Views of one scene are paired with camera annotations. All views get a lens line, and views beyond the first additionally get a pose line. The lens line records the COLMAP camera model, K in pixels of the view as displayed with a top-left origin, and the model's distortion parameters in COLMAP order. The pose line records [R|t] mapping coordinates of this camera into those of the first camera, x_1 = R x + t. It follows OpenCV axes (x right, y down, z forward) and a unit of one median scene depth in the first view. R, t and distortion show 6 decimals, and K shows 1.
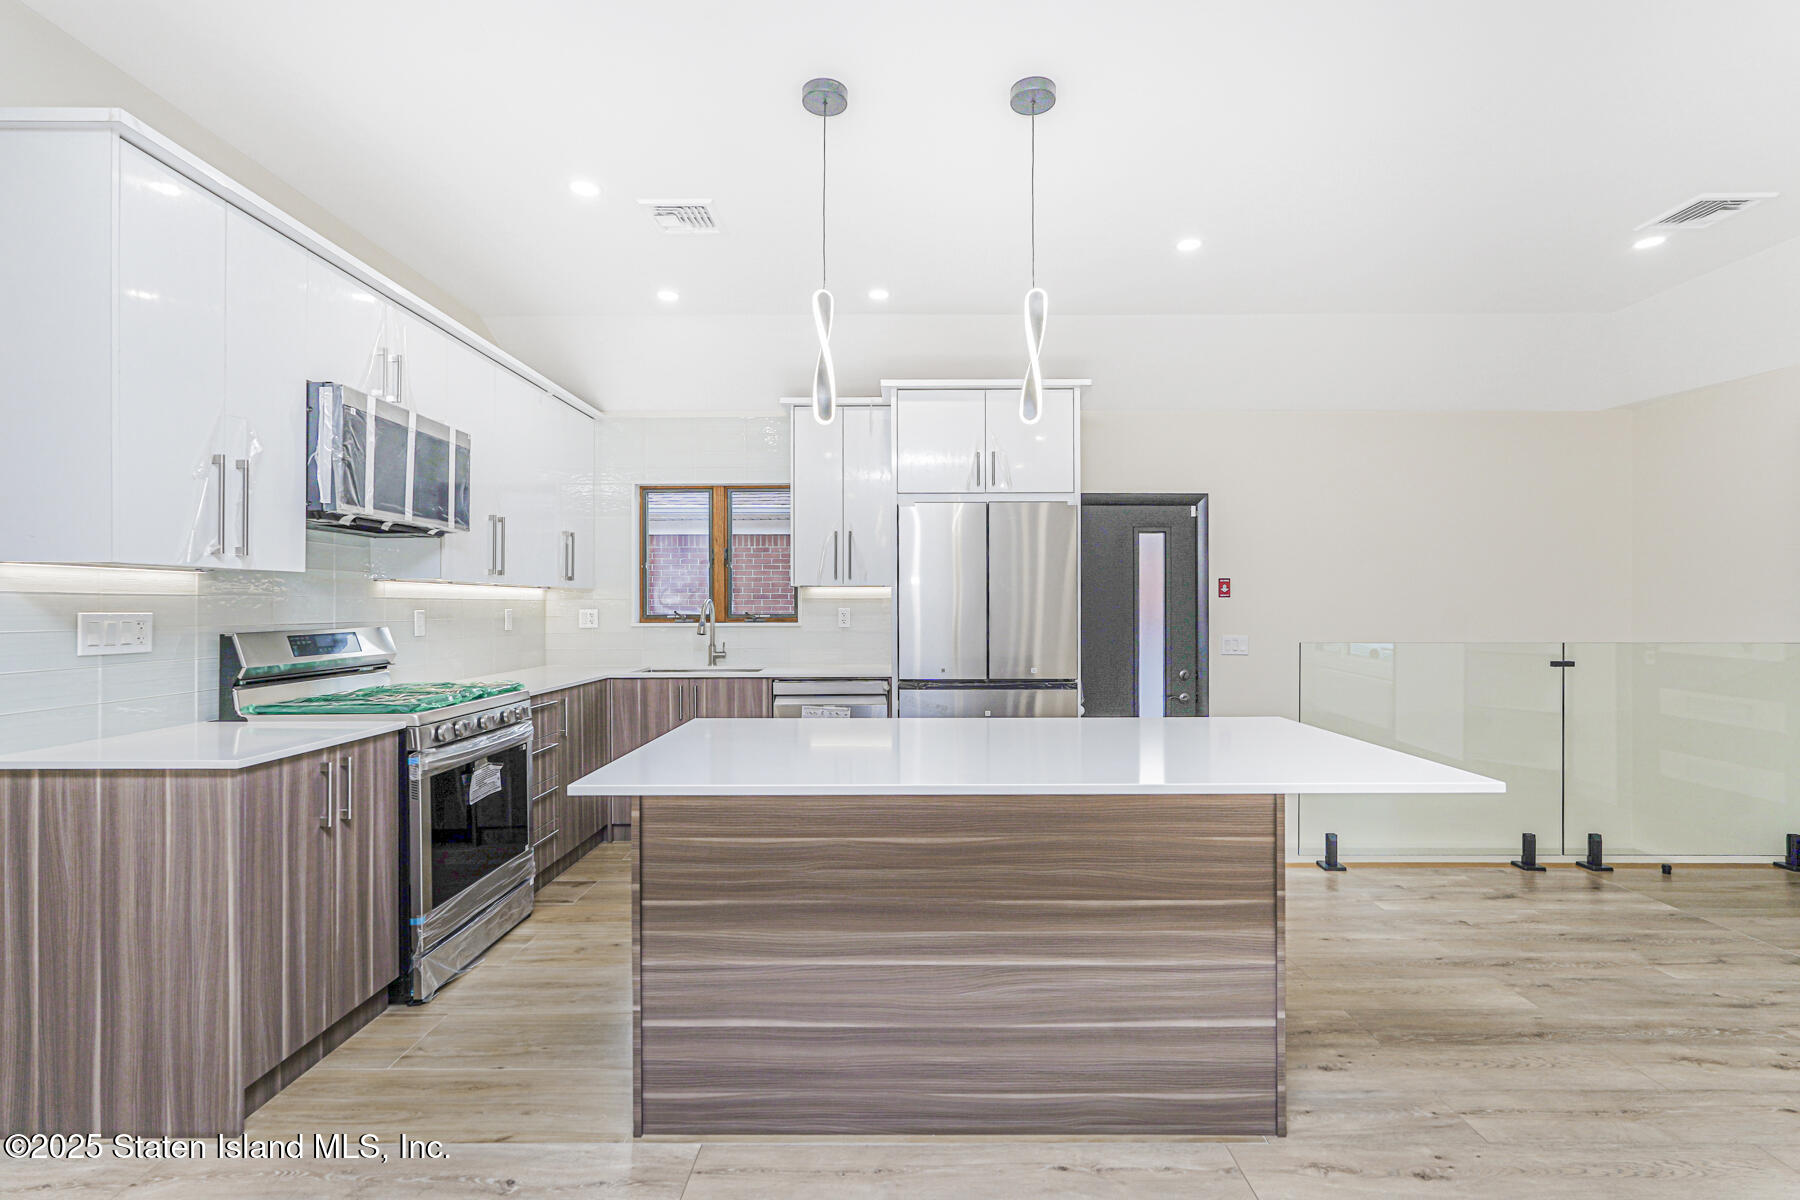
lens RADIAL K [[811.0, 0, 895.3], [0, 811.0, 601.7], [0, 0, 1]] dist [-0.011872, 0.007746]
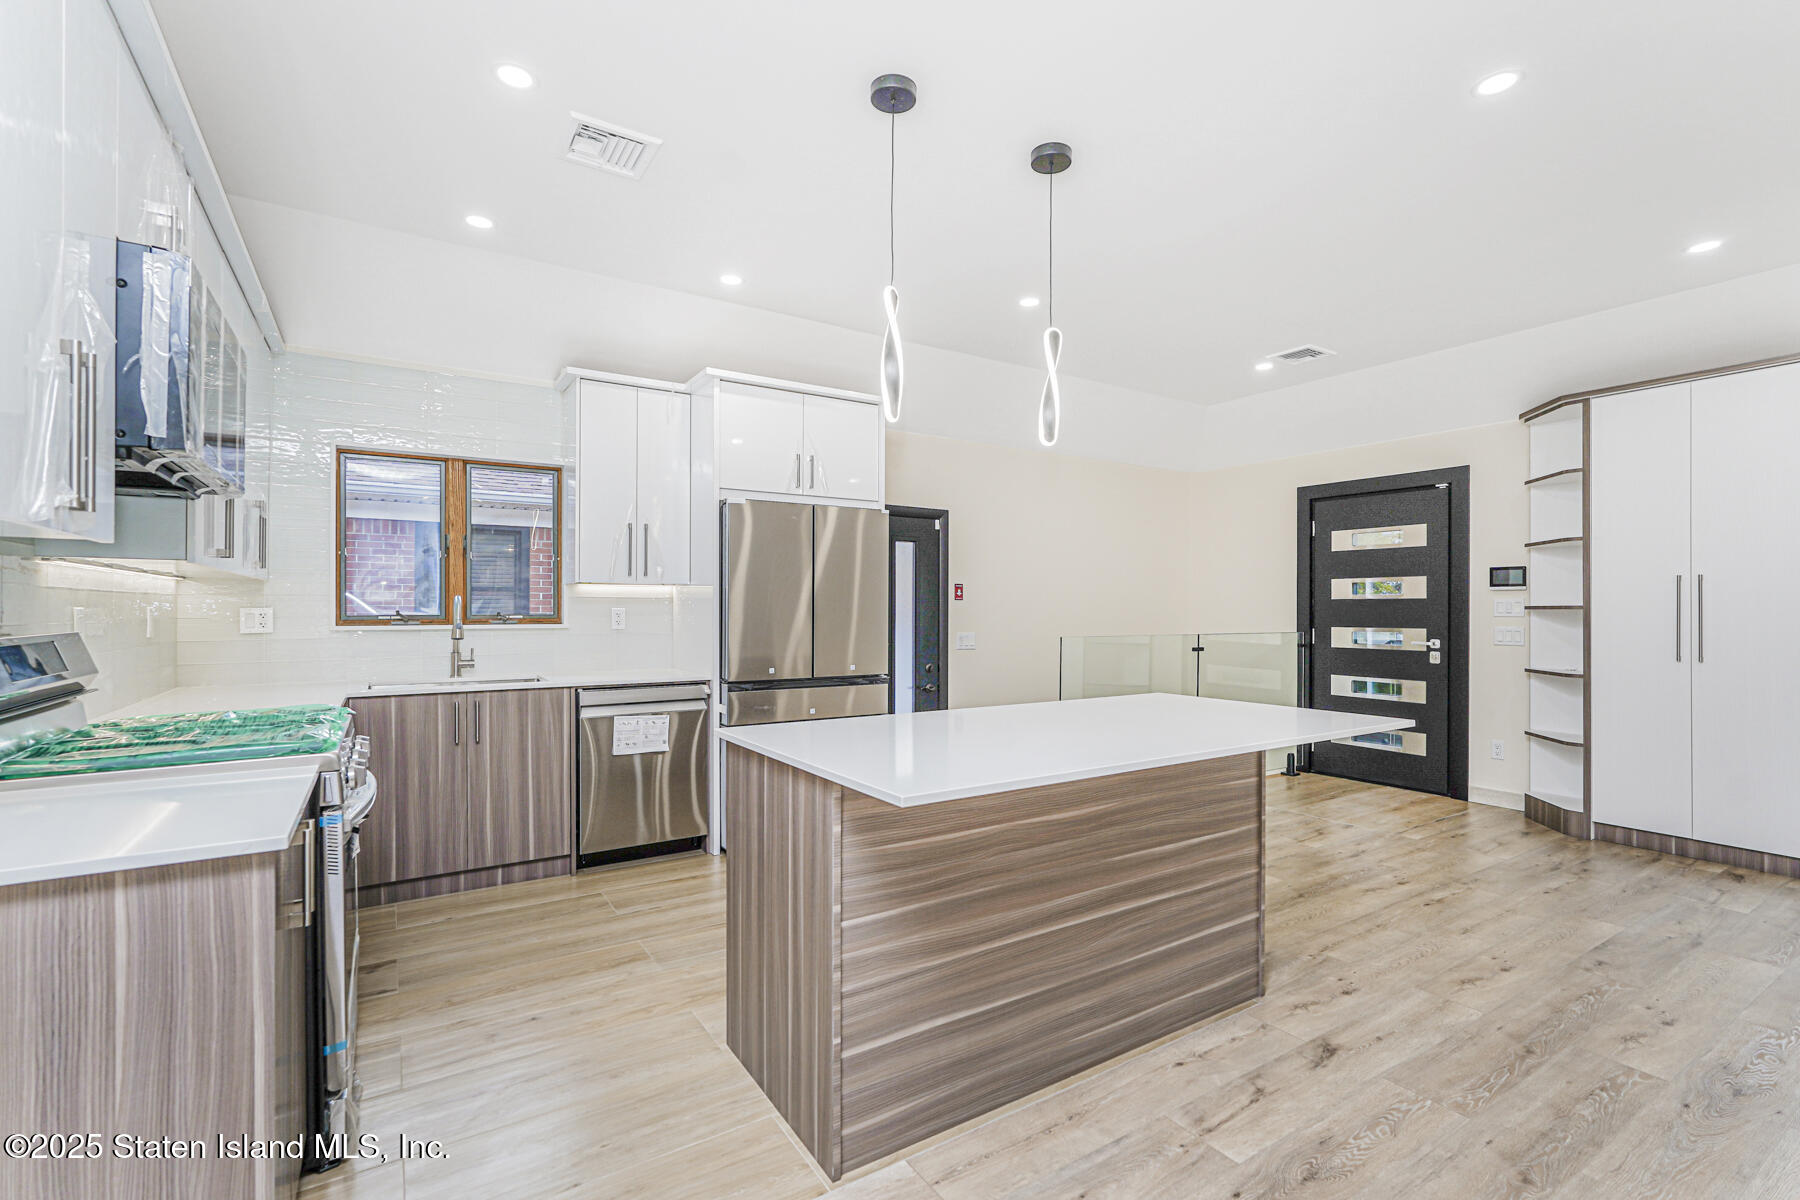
lens RADIAL K [[811.0, 0, 904.6], [0, 811.0, 603.4], [0, 0, 1]] dist [-0.011872, 0.007746]
pose [[0.835118, 0.007857, 0.550015, -0.391787], [-0.007092, 0.999969, -0.003517, 0.005085], [-0.550025, -0.000964, 0.835147, 0.098845]]
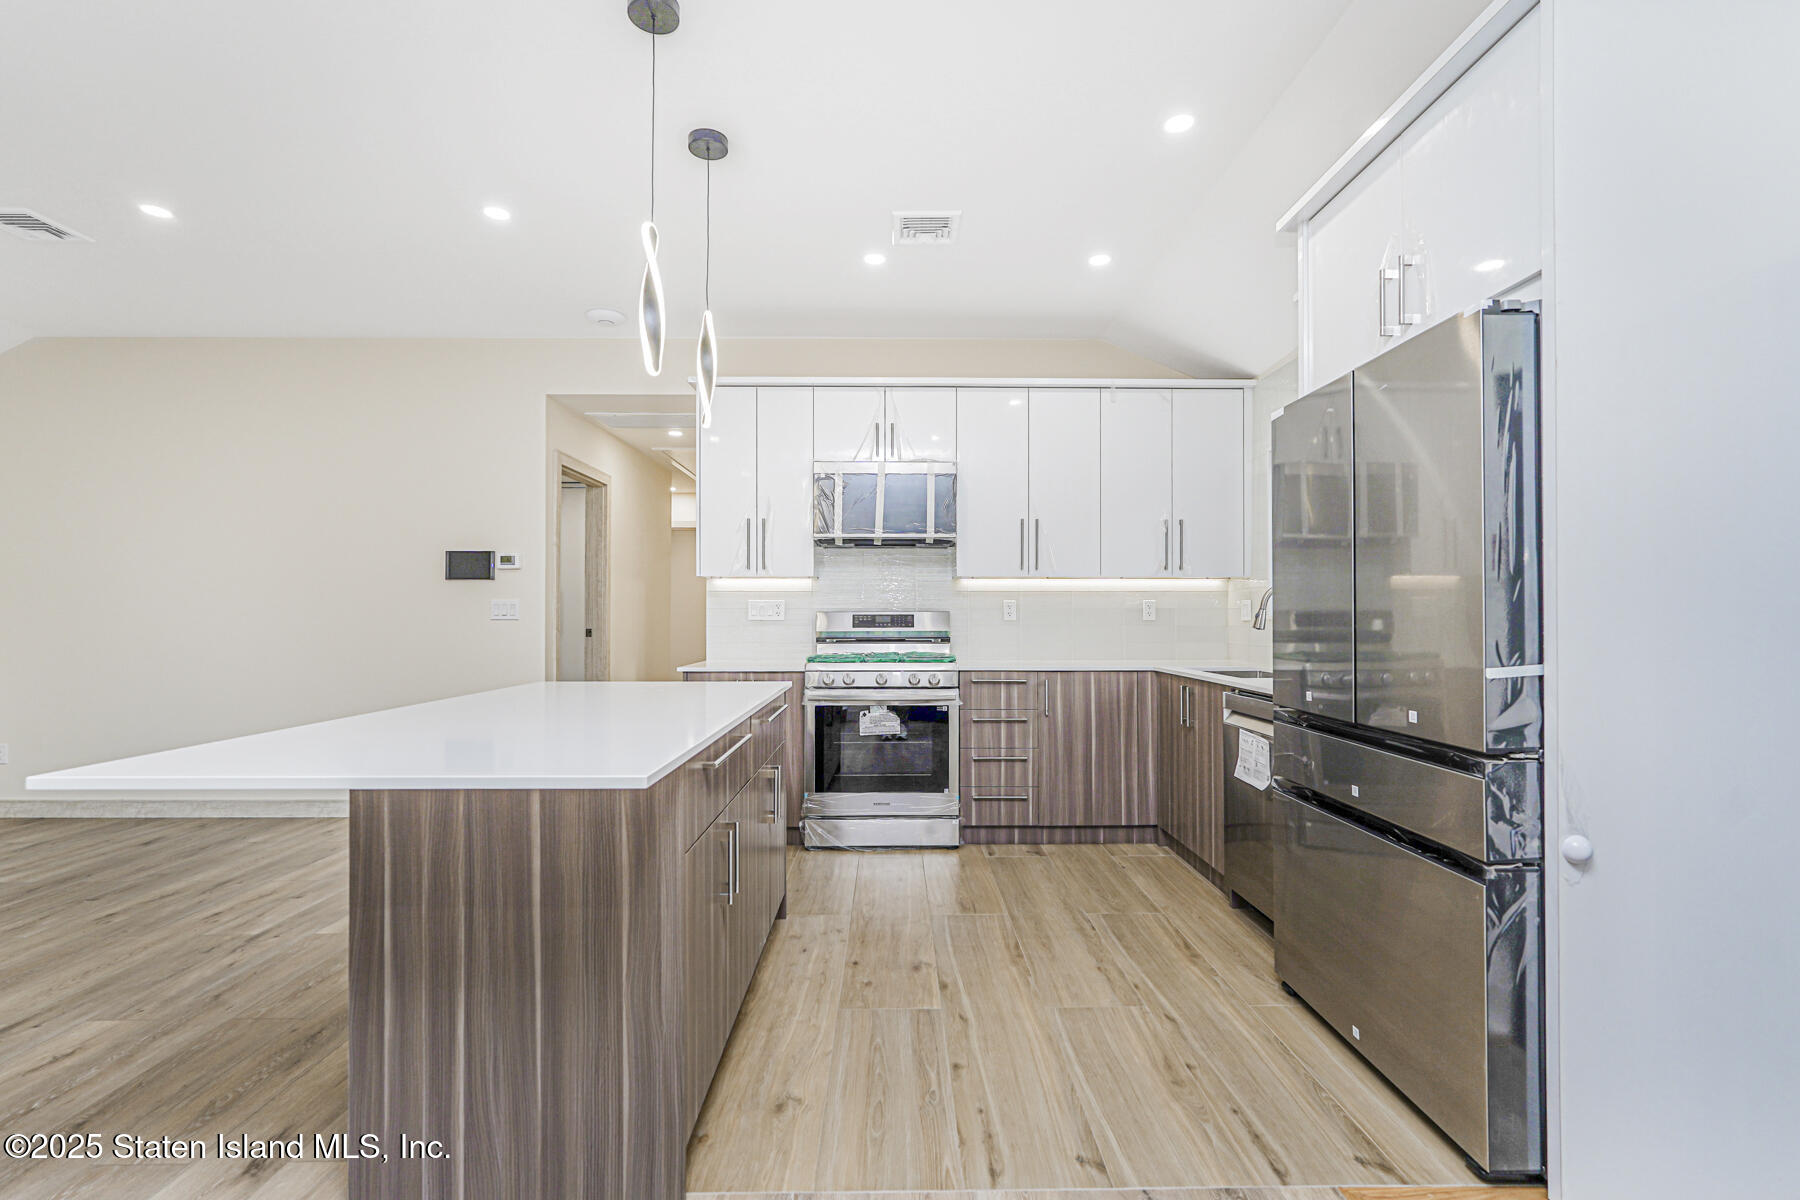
lens RADIAL K [[811.0, 0, 888.5], [0, 811.0, 604.5], [0, 0, 1]] dist [-0.011872, 0.007746]
pose [[0.009574, -0.007328, -0.999927, 0.661480], [0.003257, 0.999968, -0.007297, 0.024467], [0.999949, -0.003187, 0.009598, 0.776473]]
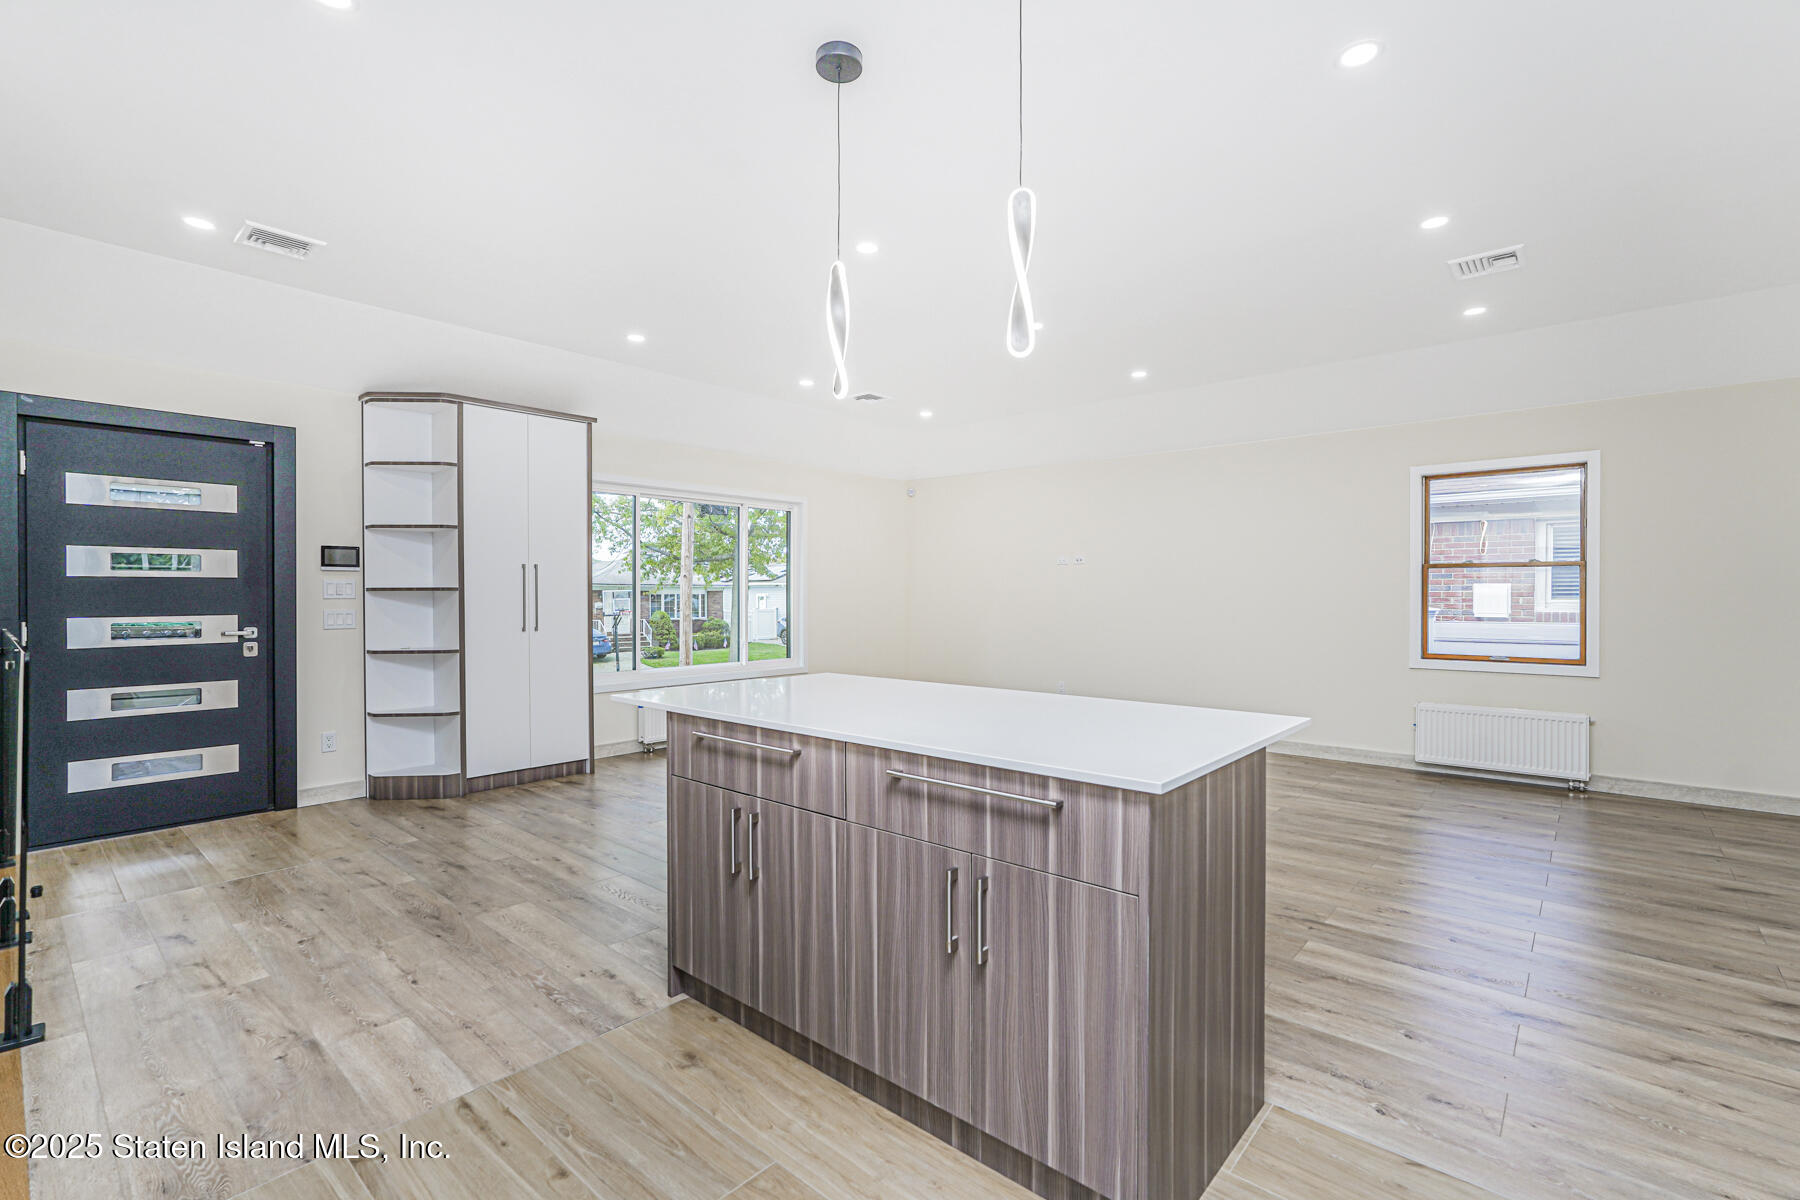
lens RADIAL K [[811.0, 0, 916.9], [0, 811.0, 593.4], [0, 0, 1]] dist [-0.011872, 0.007746]
pose [[-0.766445, 0.002669, 0.642304, -0.330983], [0.000628, 0.999994, -0.003406, 0.011738], [-0.642310, -0.002207, -0.766442, 1.045693]]
